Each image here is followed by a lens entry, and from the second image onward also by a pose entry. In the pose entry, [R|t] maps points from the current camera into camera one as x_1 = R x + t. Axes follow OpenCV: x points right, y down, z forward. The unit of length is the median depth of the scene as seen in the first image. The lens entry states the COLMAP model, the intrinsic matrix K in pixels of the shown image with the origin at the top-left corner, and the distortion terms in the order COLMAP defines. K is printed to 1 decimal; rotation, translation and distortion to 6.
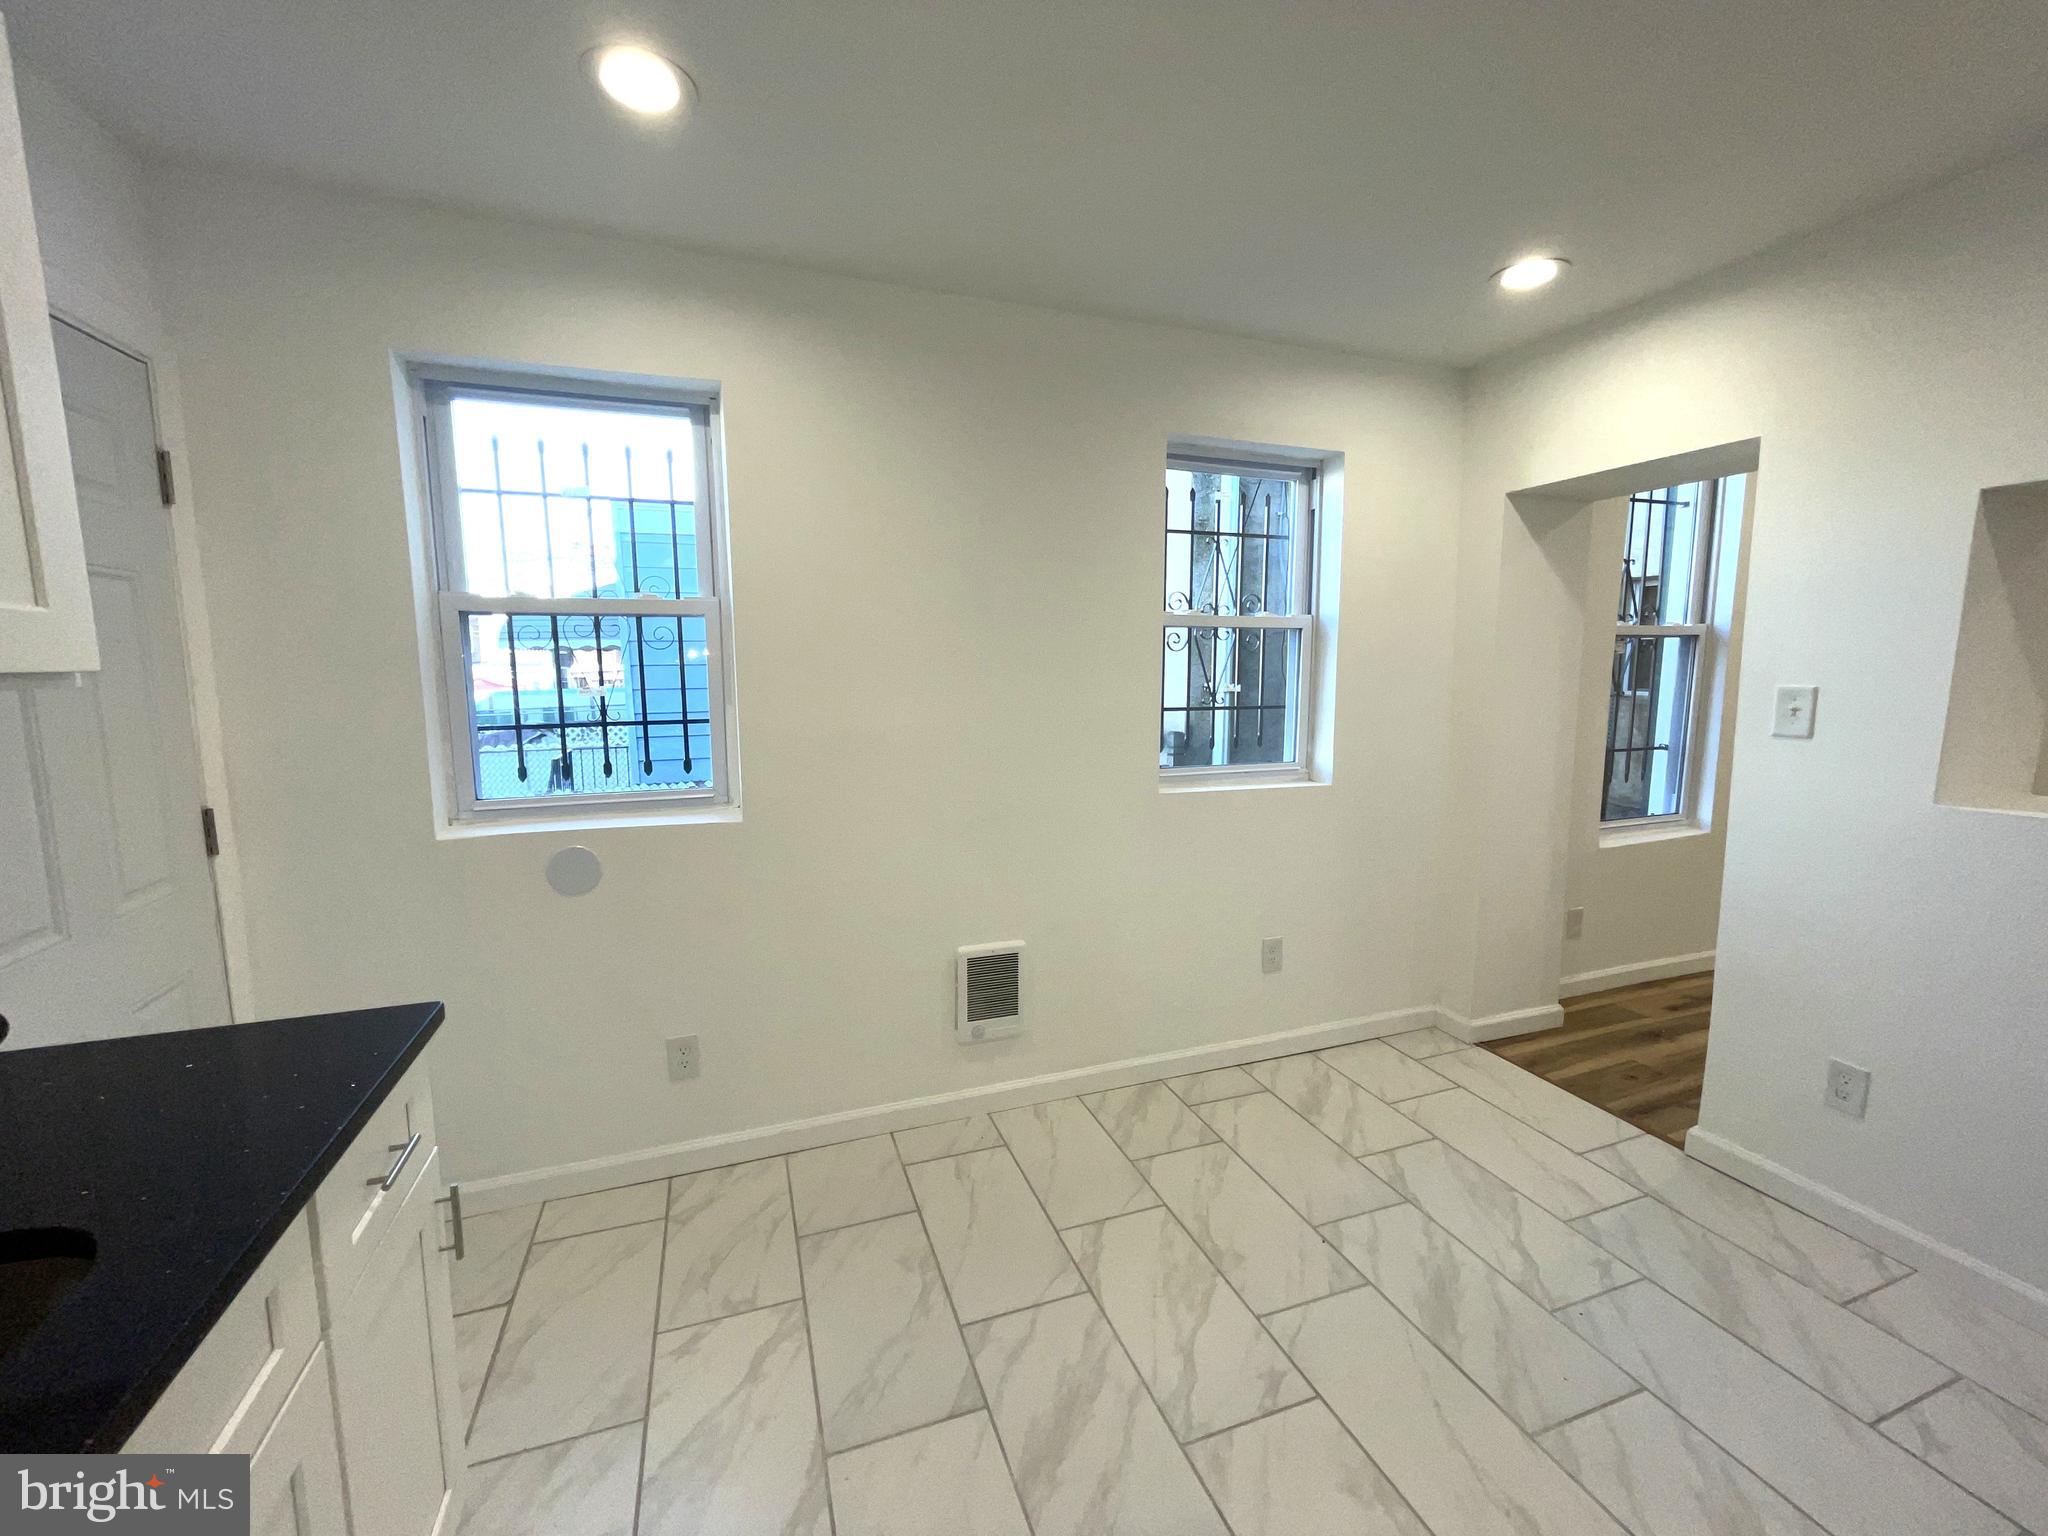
lens RADIAL K [[837.2, 0, 1024.0], [0, 837.2, 768.0], [0, 0, 1]] dist [-0.000578, -0.000535]
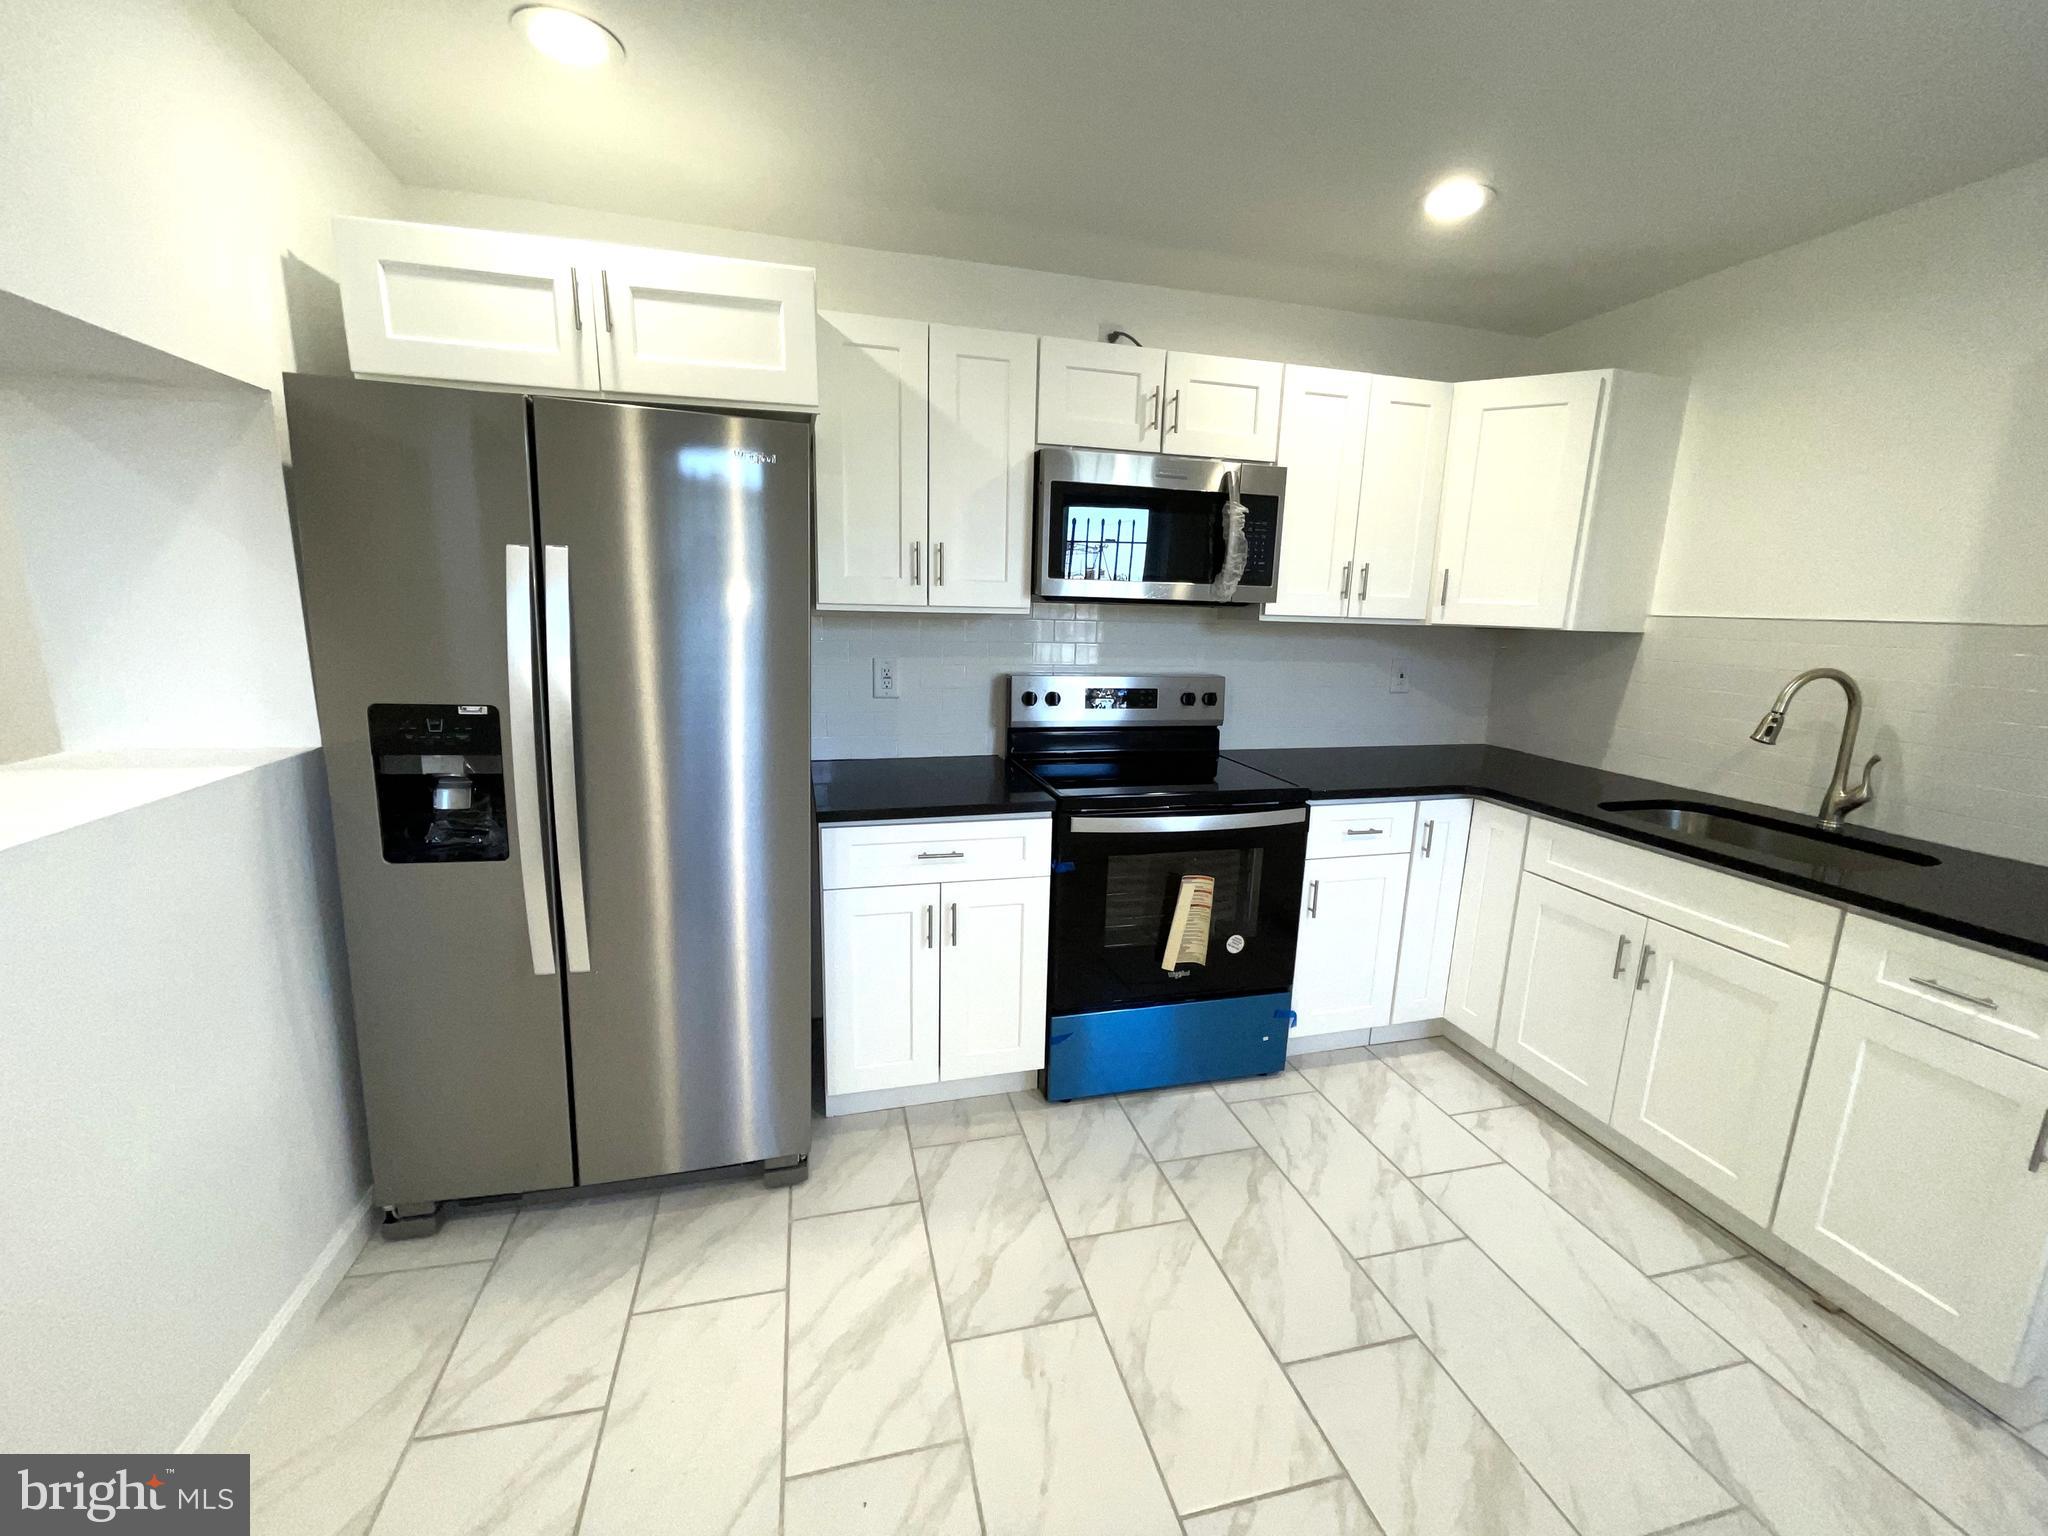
lens RADIAL K [[837.2, 0, 1024.0], [0, 837.2, 768.0], [0, 0, 1]] dist [-0.000578, -0.000535]
pose [[-0.995063, -0.043254, 0.089320, 0.421827], [-0.012370, 0.947064, 0.320808, -0.190216], [-0.098468, 0.318119, -0.942923, 1.416515]]
